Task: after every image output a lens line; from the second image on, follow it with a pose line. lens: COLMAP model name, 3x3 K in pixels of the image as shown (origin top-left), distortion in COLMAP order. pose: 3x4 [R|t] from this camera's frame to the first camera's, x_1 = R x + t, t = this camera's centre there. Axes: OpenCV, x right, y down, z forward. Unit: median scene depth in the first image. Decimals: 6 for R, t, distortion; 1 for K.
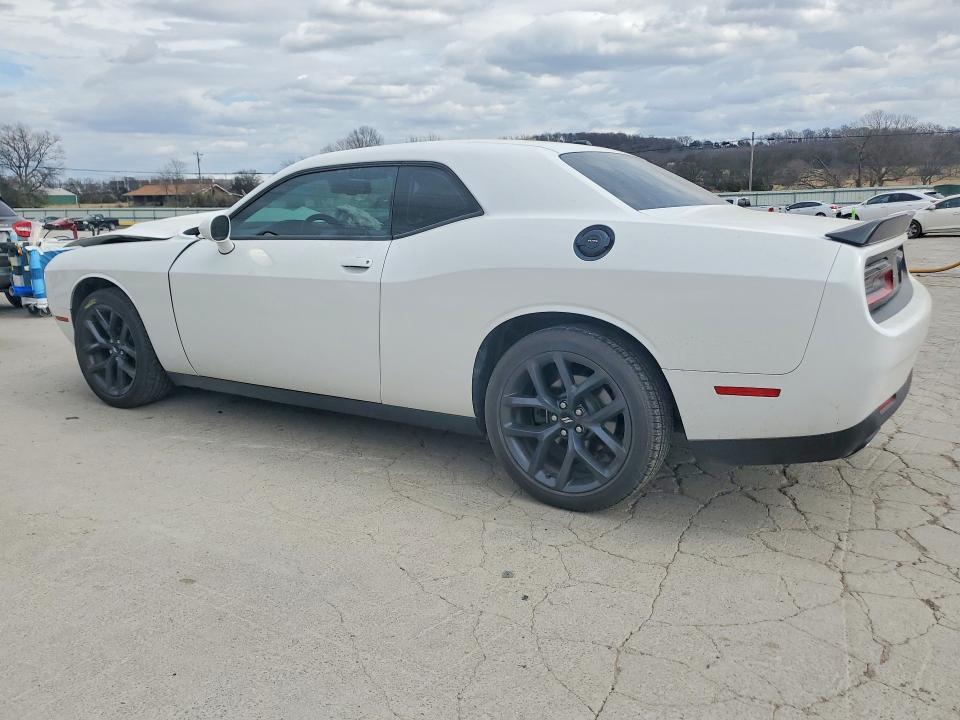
lens RADIAL K [[787.7, 0, 480.0], [0, 787.7, 360.0], [0, 0, 1]] dist [0.001882, -0.004643]
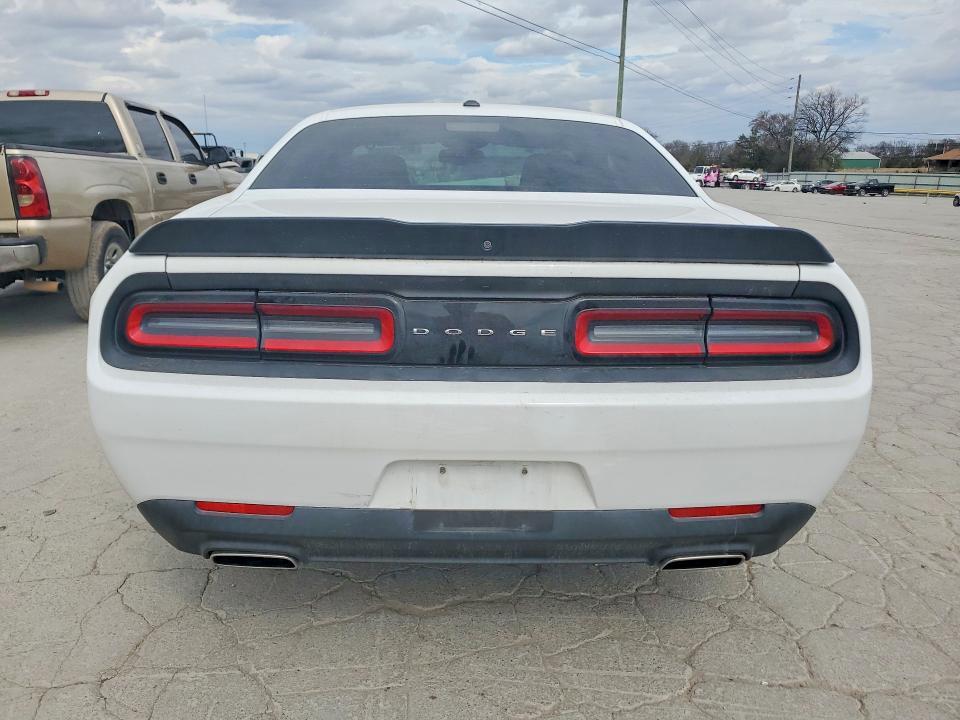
lens RADIAL K [[787.7, 0, 480.0], [0, 787.7, 360.0], [0, 0, 1]] dist [0.001882, -0.004643]
pose [[0.521153, 0.217720, -0.825226, 0.105190], [-0.180283, 0.973179, 0.142901, -0.017993], [0.834204, 0.074301, 0.546427, 0.075041]]
